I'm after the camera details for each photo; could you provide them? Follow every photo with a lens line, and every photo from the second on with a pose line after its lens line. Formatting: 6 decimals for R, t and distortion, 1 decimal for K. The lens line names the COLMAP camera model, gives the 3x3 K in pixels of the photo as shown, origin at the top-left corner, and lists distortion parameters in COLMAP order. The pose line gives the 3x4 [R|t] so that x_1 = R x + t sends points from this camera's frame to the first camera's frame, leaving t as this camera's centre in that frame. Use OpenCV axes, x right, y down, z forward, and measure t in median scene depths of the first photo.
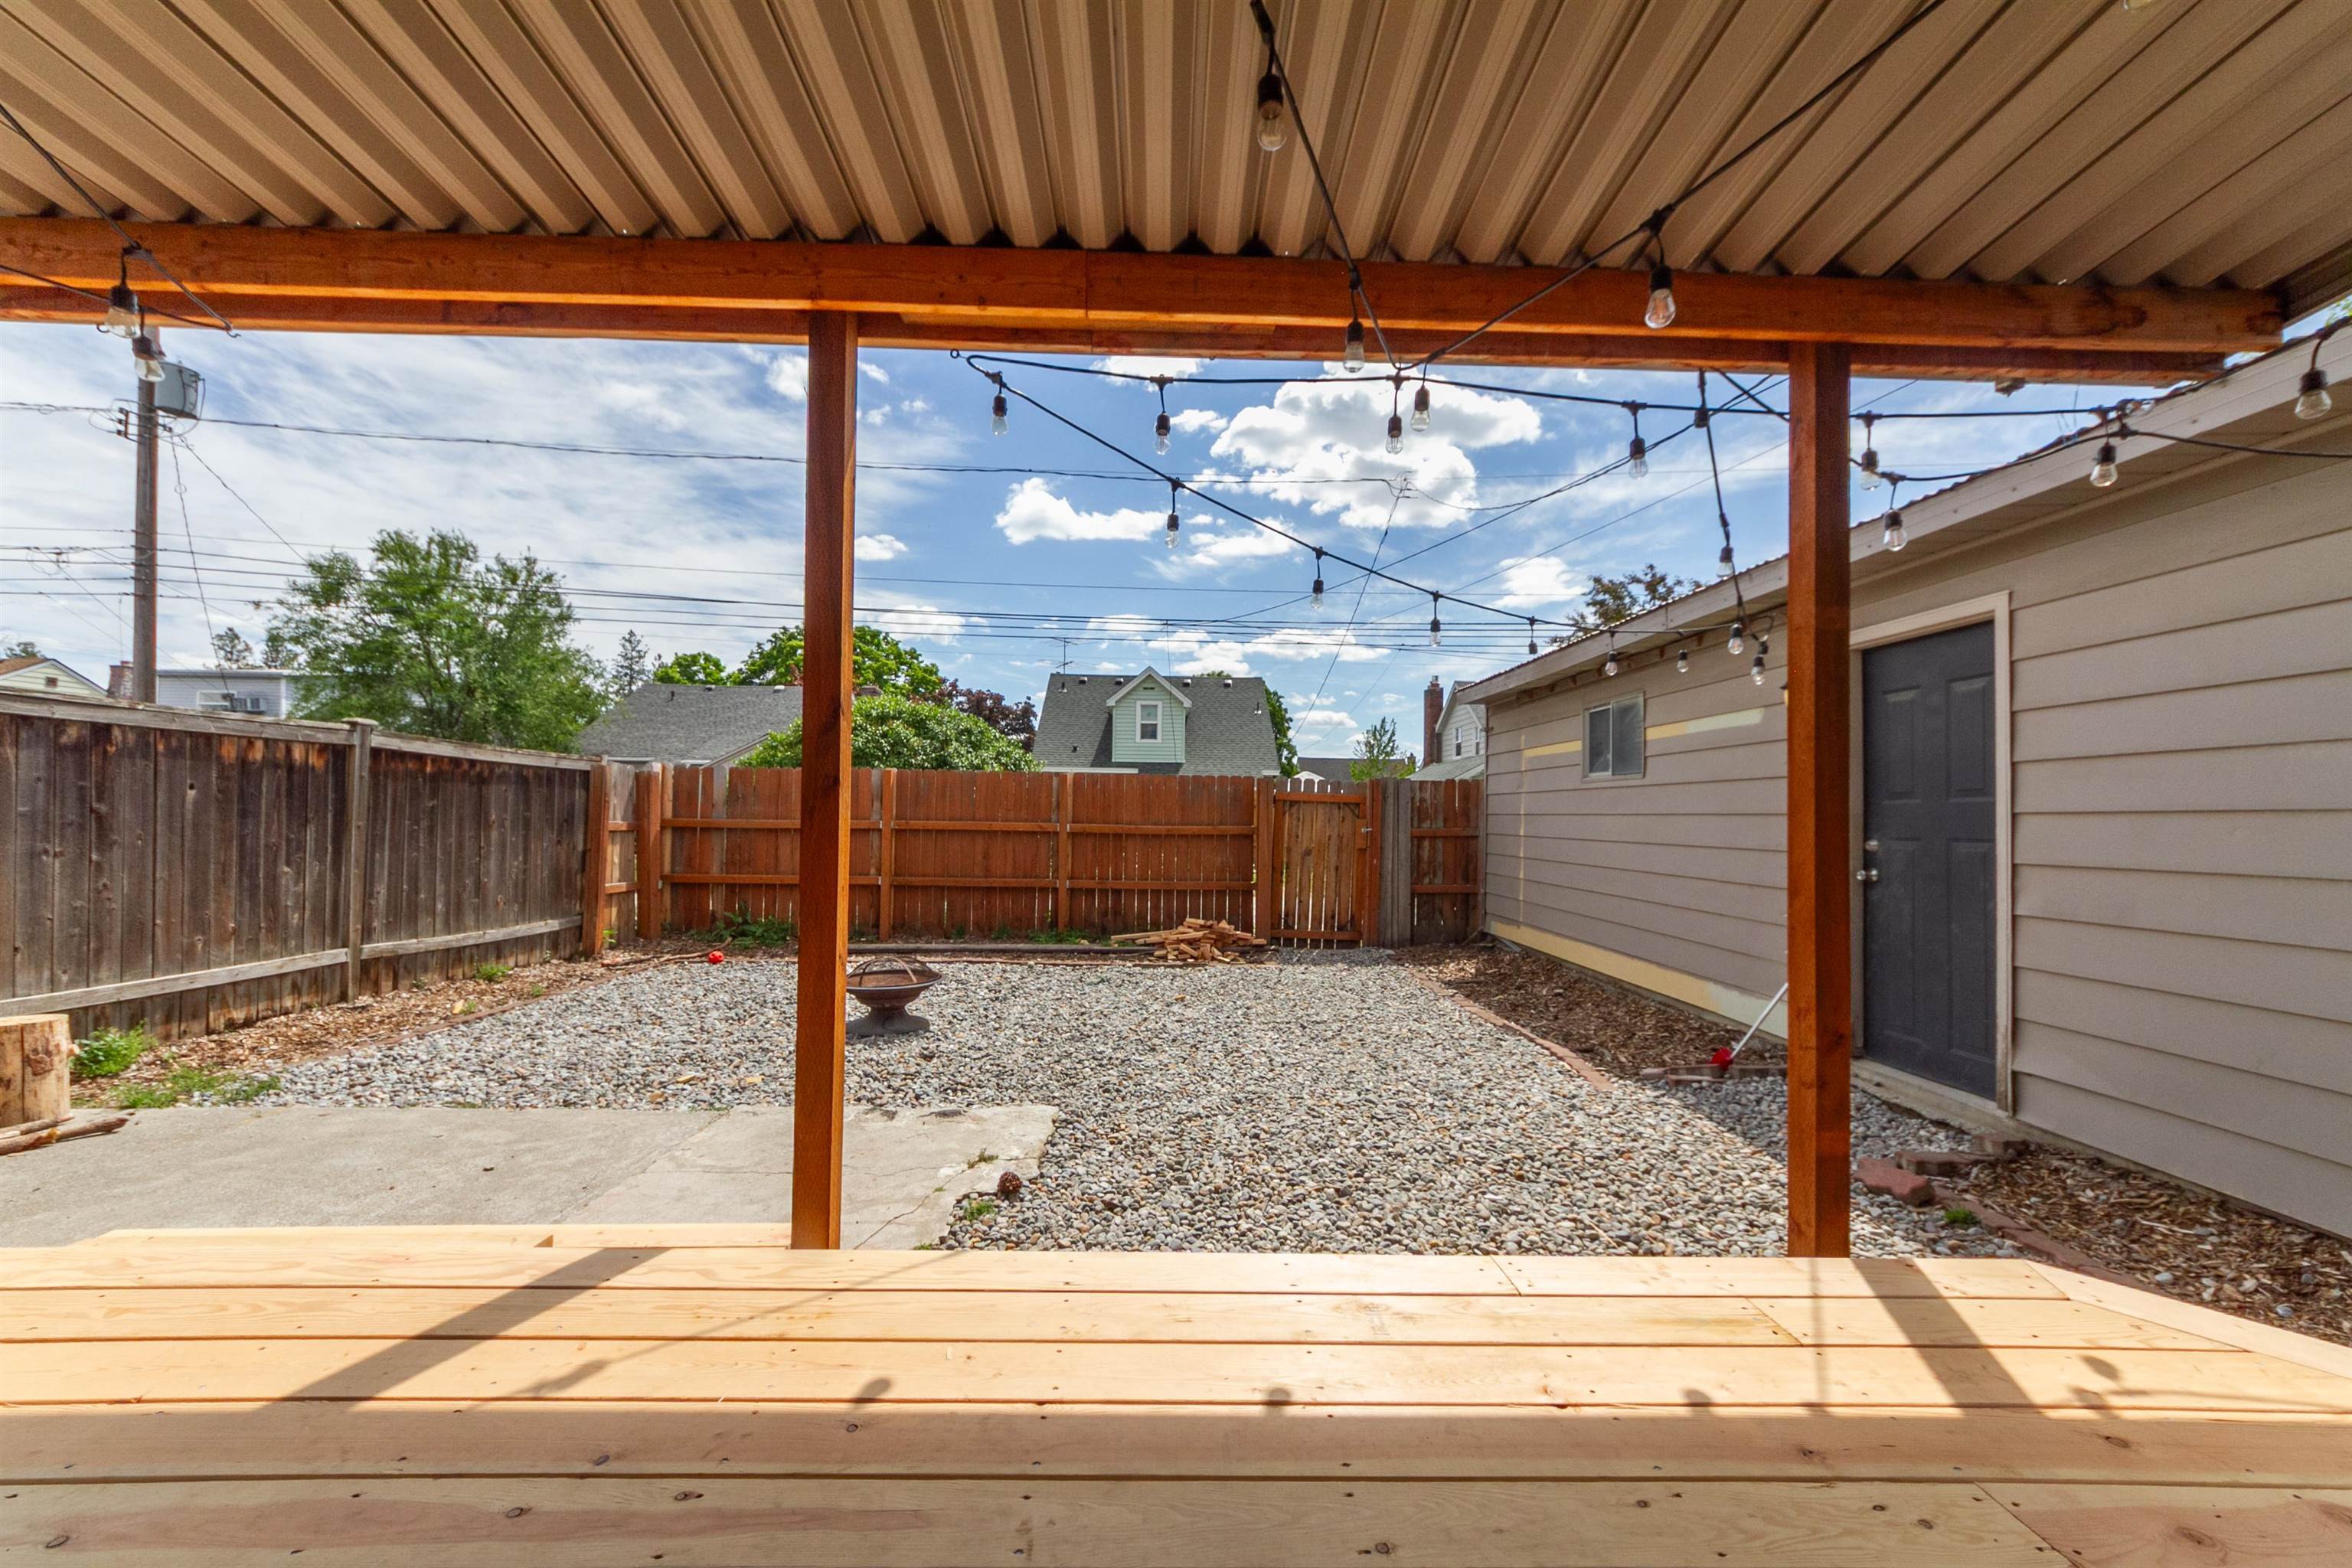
lens RADIAL K [[875.1, 0, 1168.4], [0, 875.1, 799.7], [0, 0, 1]] dist [0.001331, -0.000055]
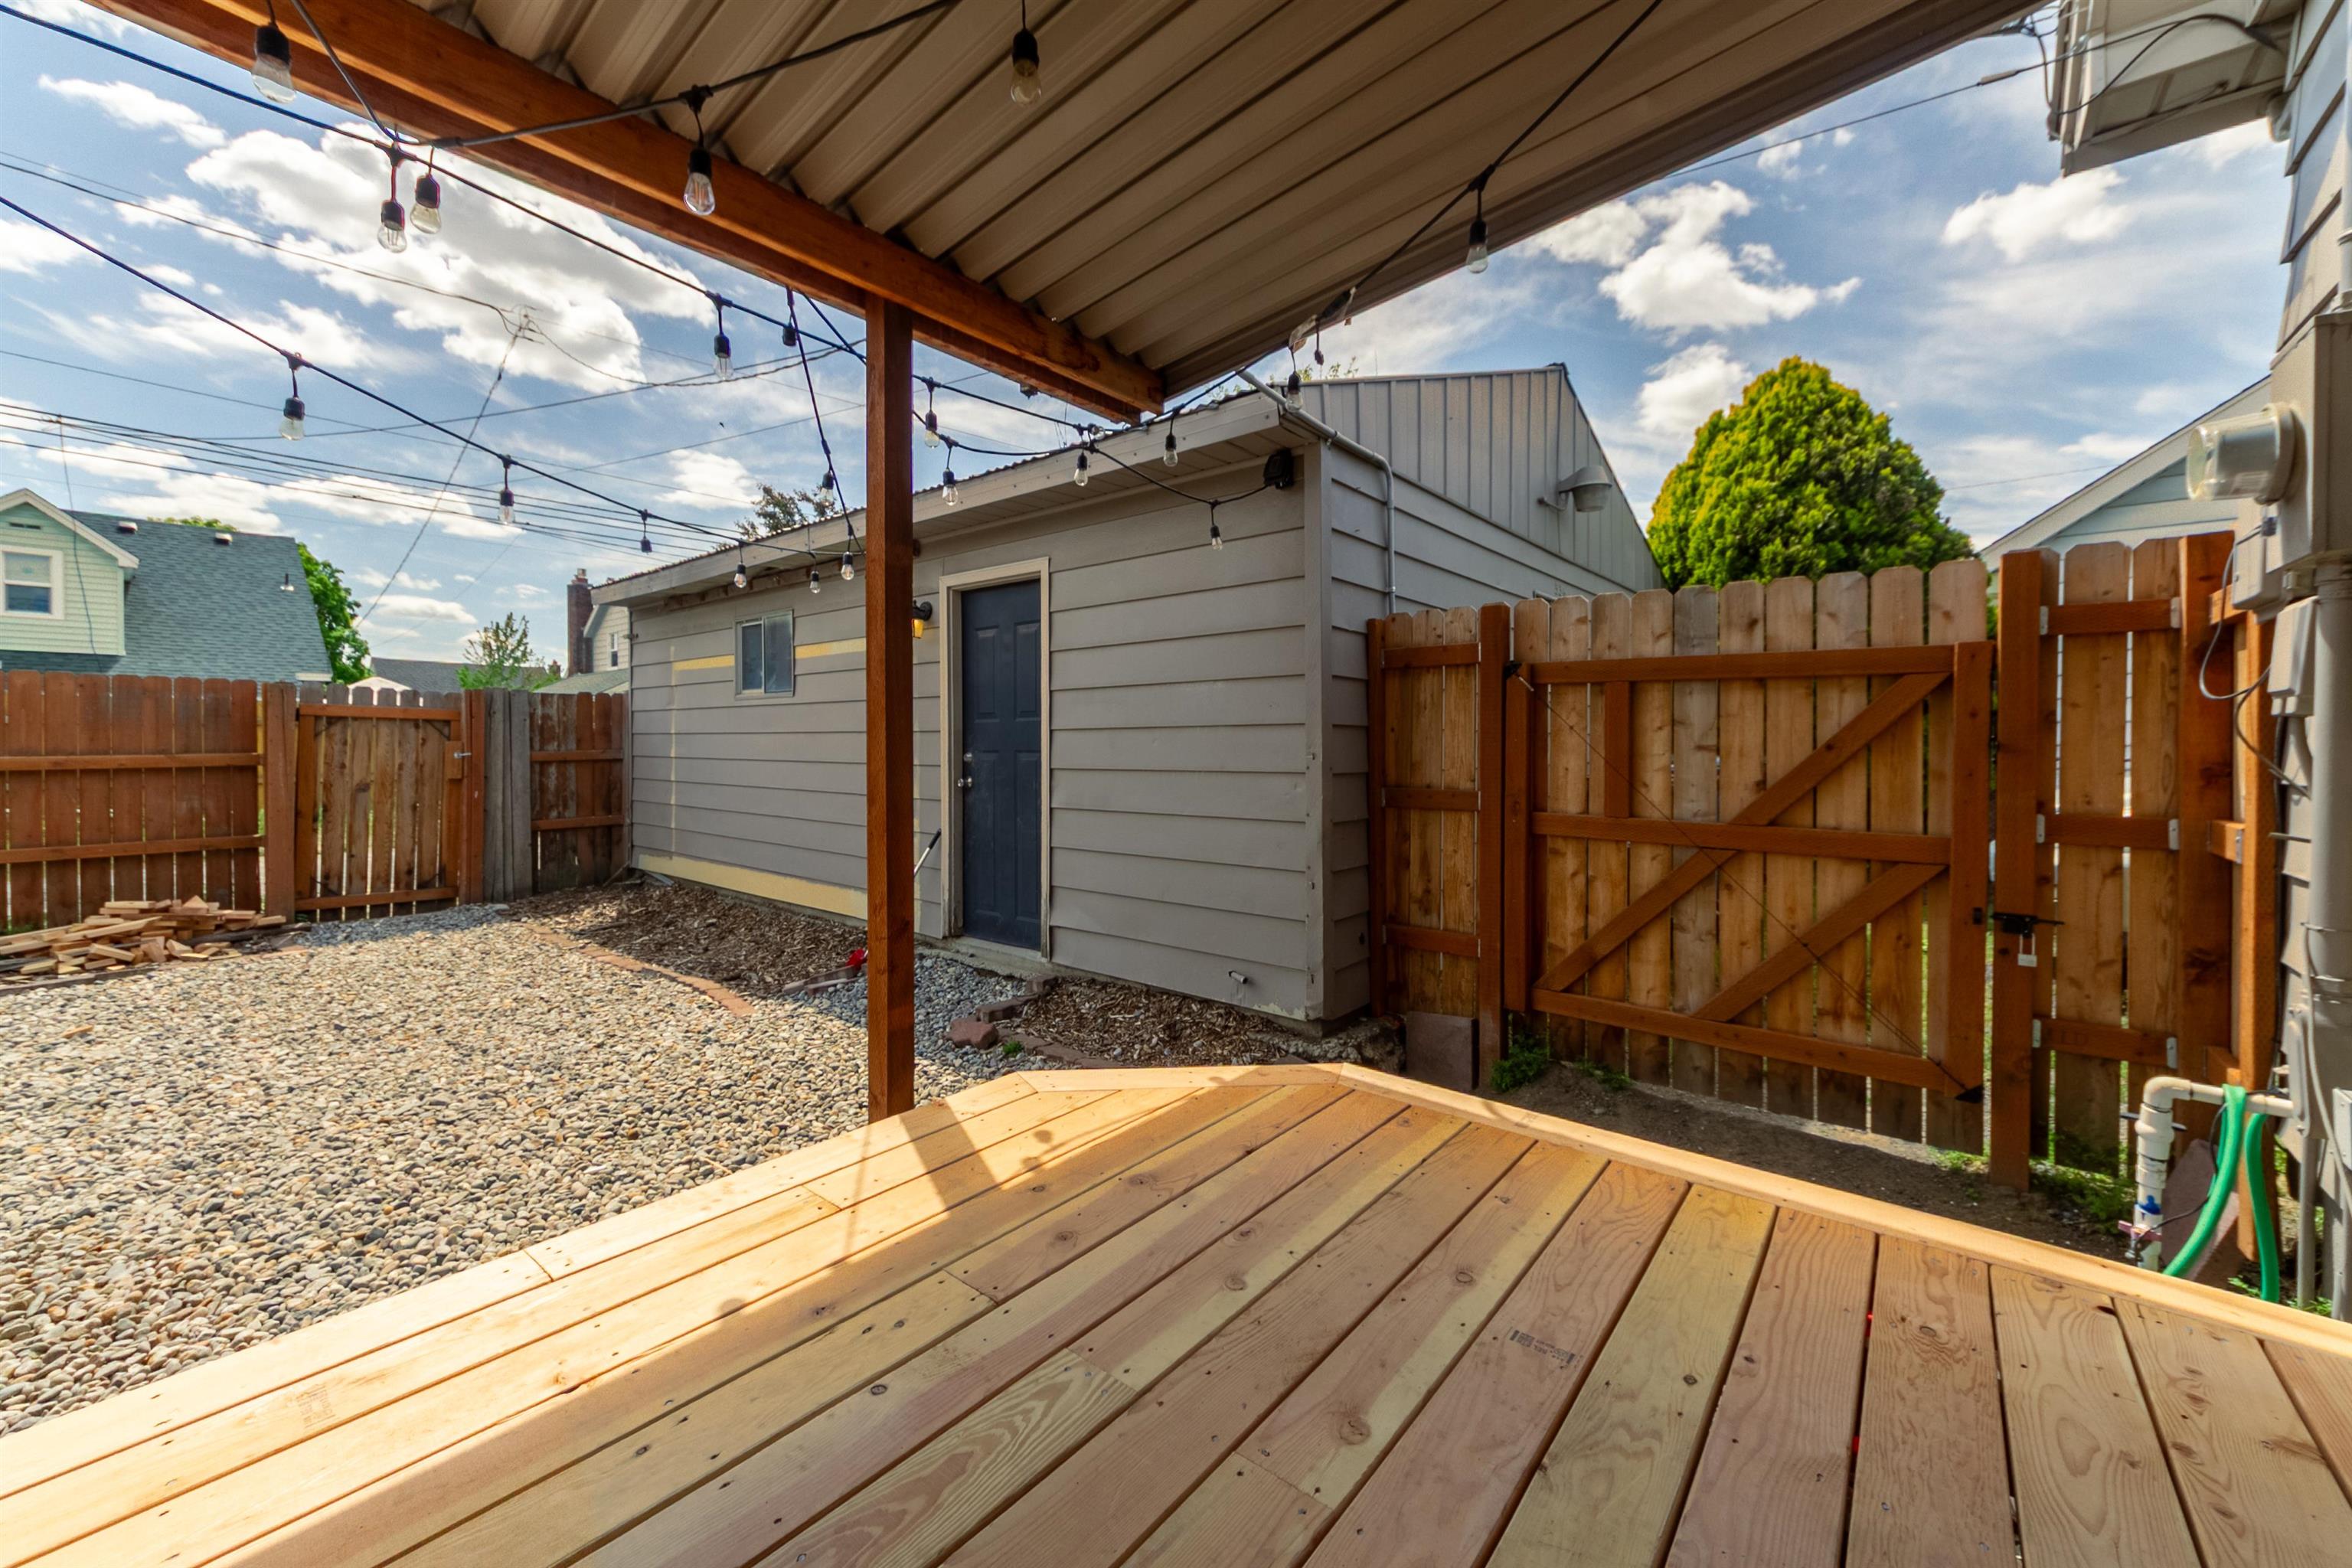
lens RADIAL K [[909.8, 0, 1179.3], [0, 909.8, 757.5], [0, 0, 1]] dist [0.001950, -0.000225]
pose [[0.647358, -0.026766, 0.761716, 0.034160], [-0.005710, 0.999185, 0.039964, 0.001123], [-0.762165, -0.030220, 0.646677, -0.012199]]
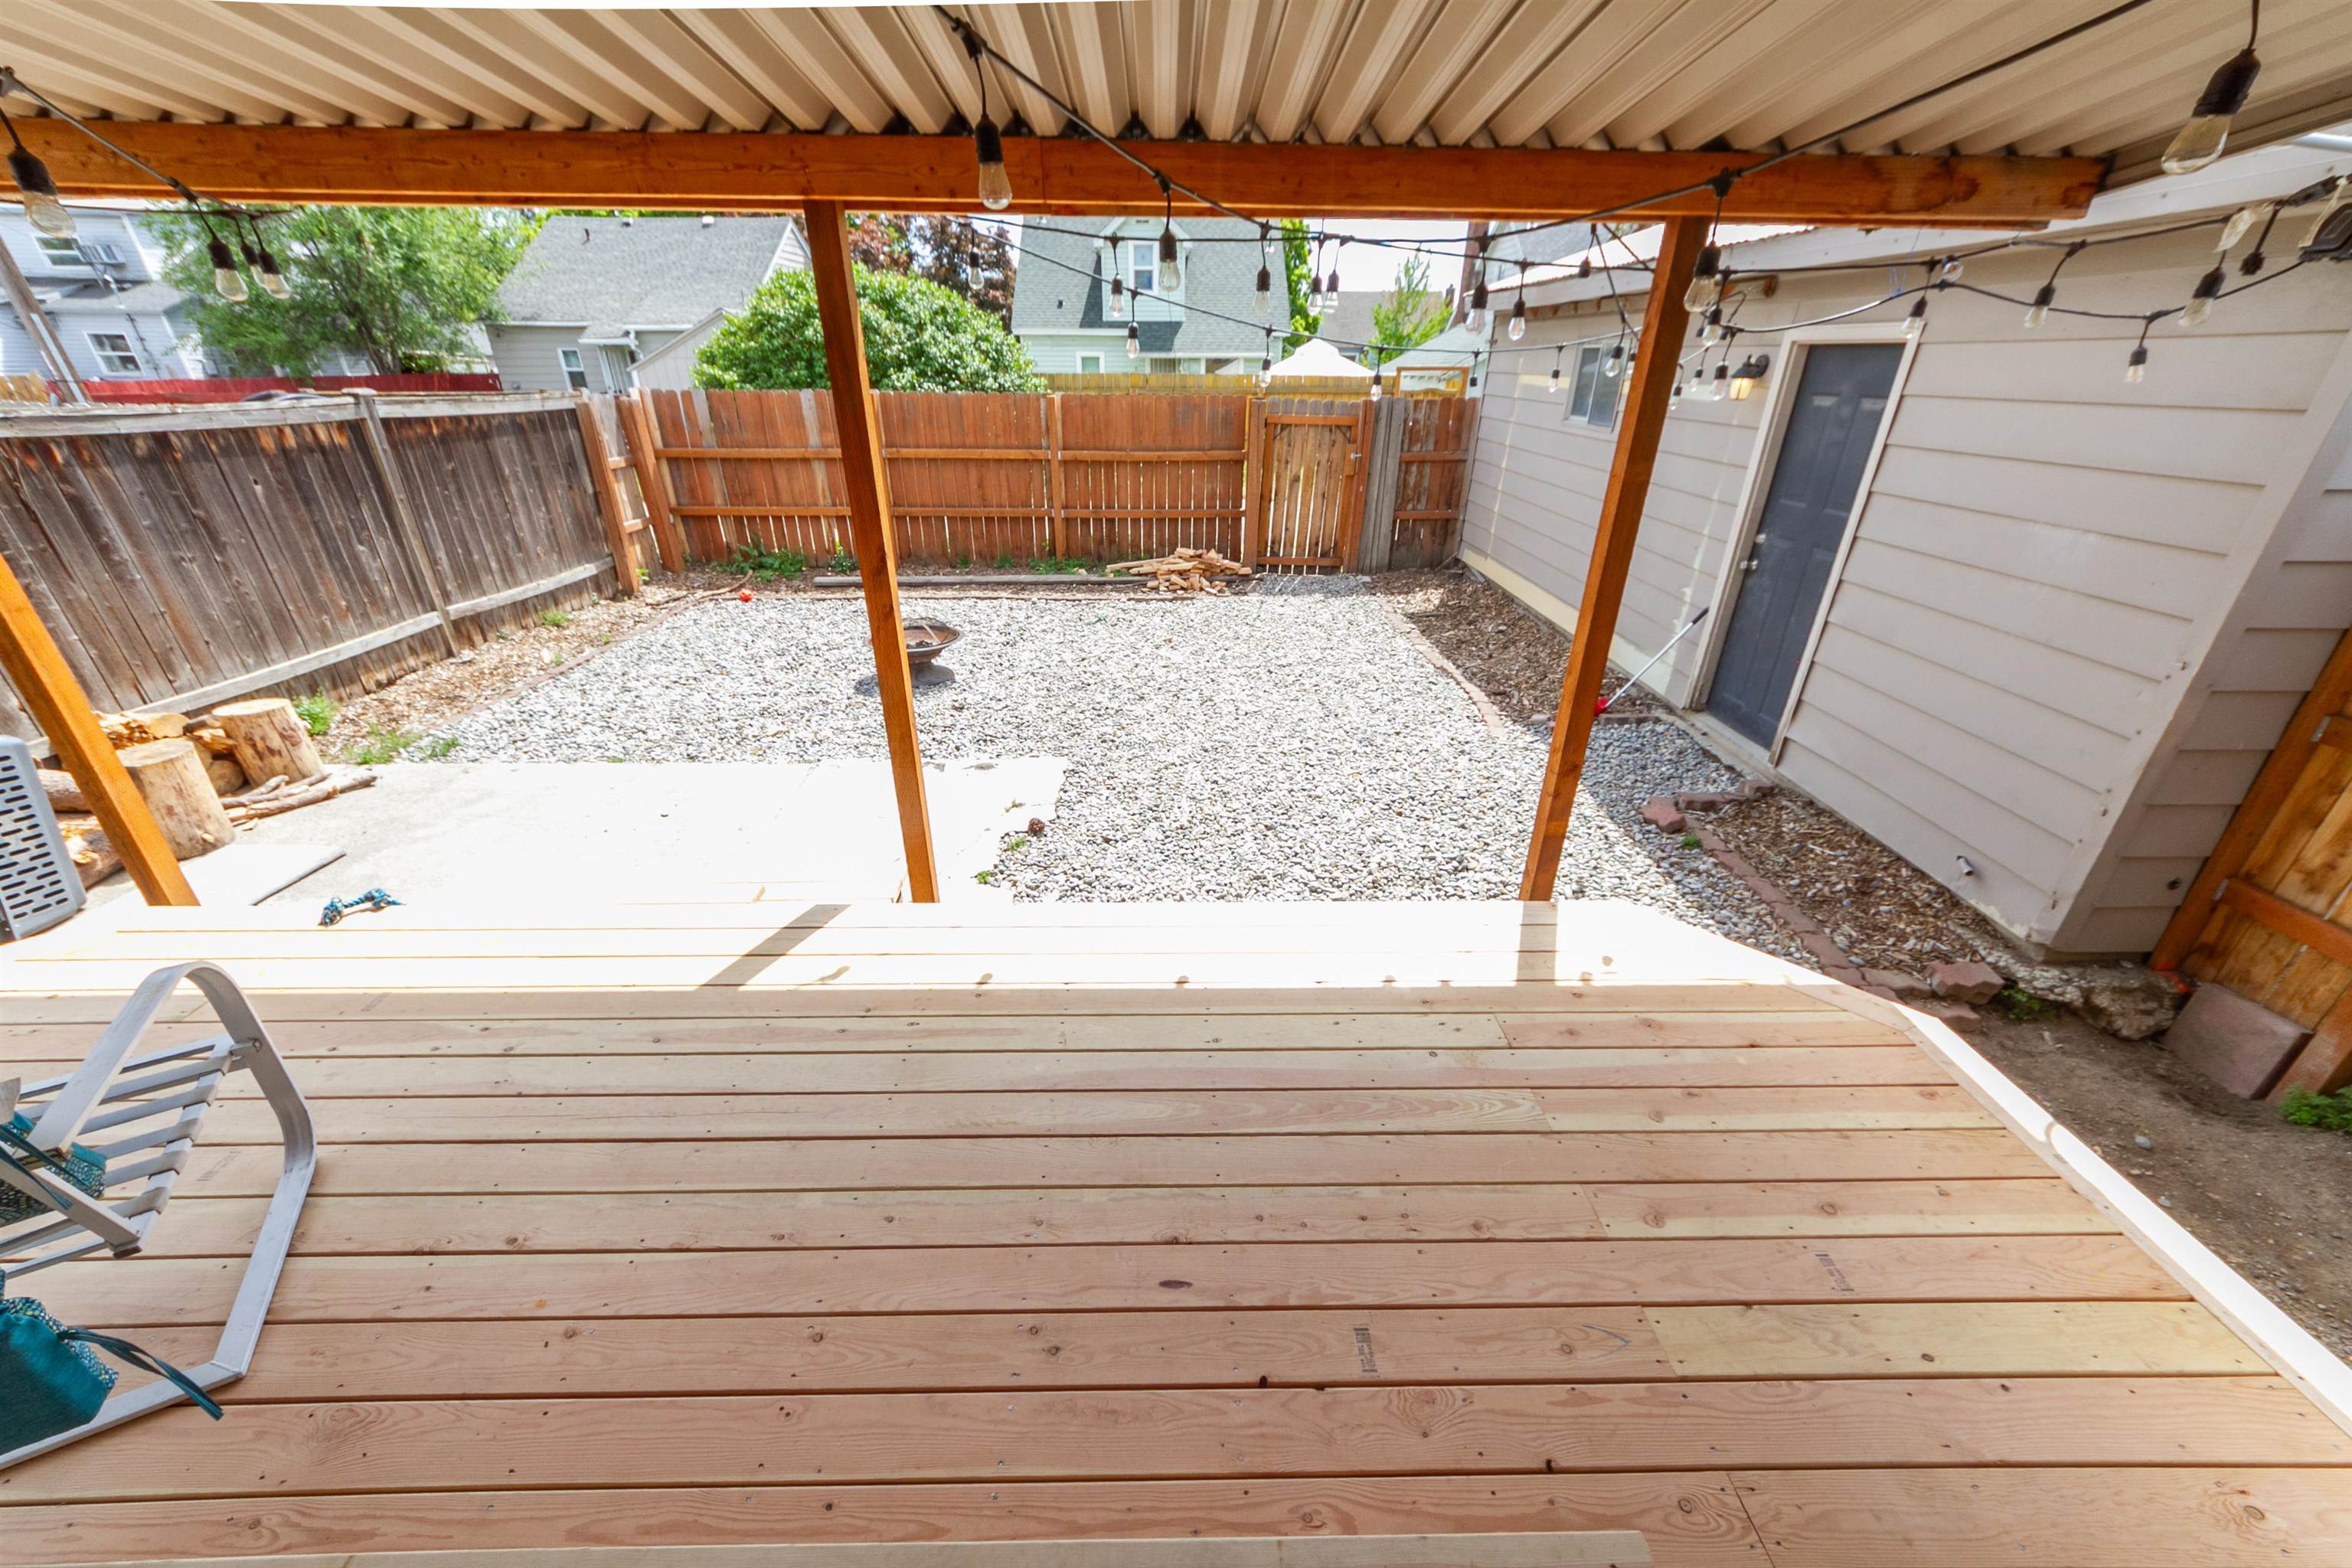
lens RADIAL K [[890.4, 0, 1169.2], [0, 890.4, 803.0], [0, 0, 1]] dist [-0.000471, -0.000178]
pose [[0.999920, -0.009271, -0.008571, 0.025489], [0.012206, 0.883411, 0.468439, -0.142561], [0.003229, -0.468506, 0.883454, -0.139723]]
